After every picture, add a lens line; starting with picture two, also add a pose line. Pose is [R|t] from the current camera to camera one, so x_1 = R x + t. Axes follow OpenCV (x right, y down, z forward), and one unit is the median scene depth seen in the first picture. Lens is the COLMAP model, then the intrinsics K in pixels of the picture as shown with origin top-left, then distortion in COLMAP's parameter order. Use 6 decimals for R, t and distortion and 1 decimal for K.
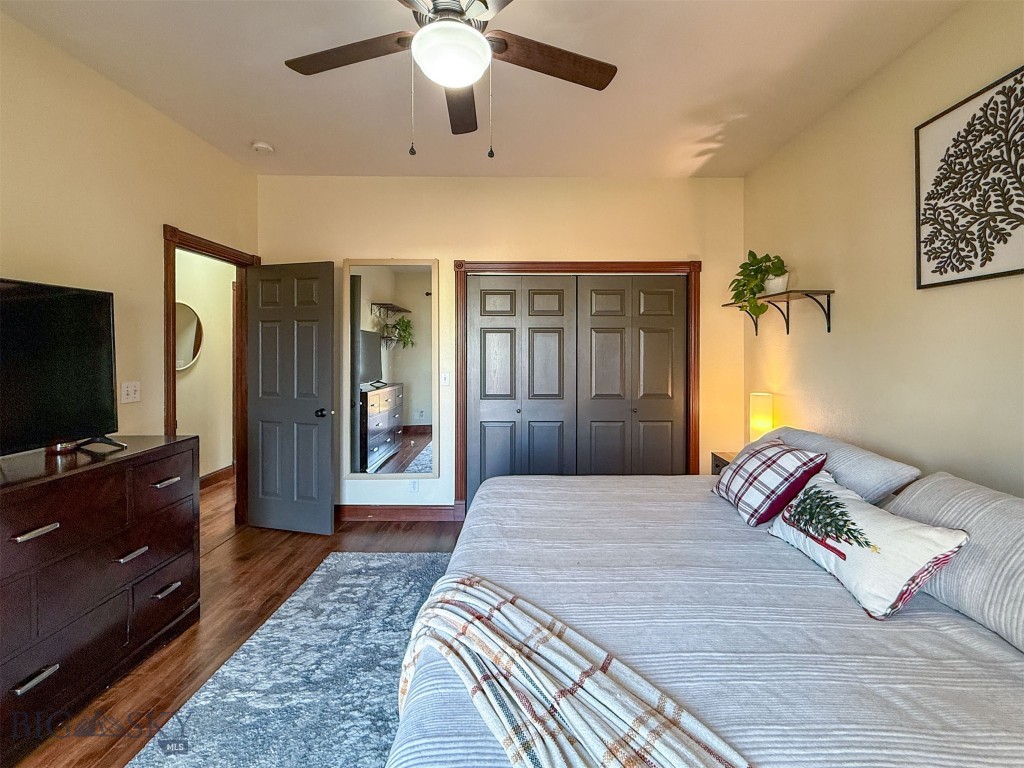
lens RADIAL K [[445.1, 0, 518.8], [0, 445.1, 351.3], [0, 0, 1]] dist [-0.000852, -0.000505]
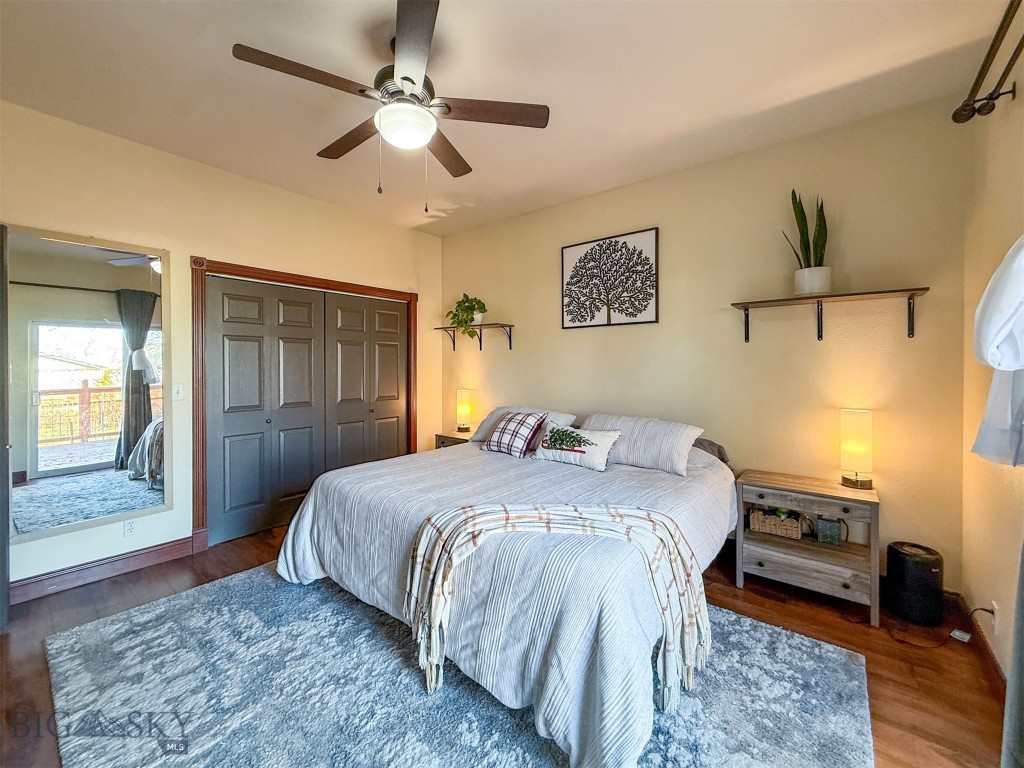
lens RADIAL K [[416.4, 0, 512.5], [0, 416.4, 368.6], [0, 0, 1]] dist [0.000050, -0.000273]
pose [[0.633837, -0.007545, 0.773430, -0.729092], [0.003172, 0.999969, 0.007156, 0.025901], [-0.773460, -0.002082, 0.633842, -0.009773]]
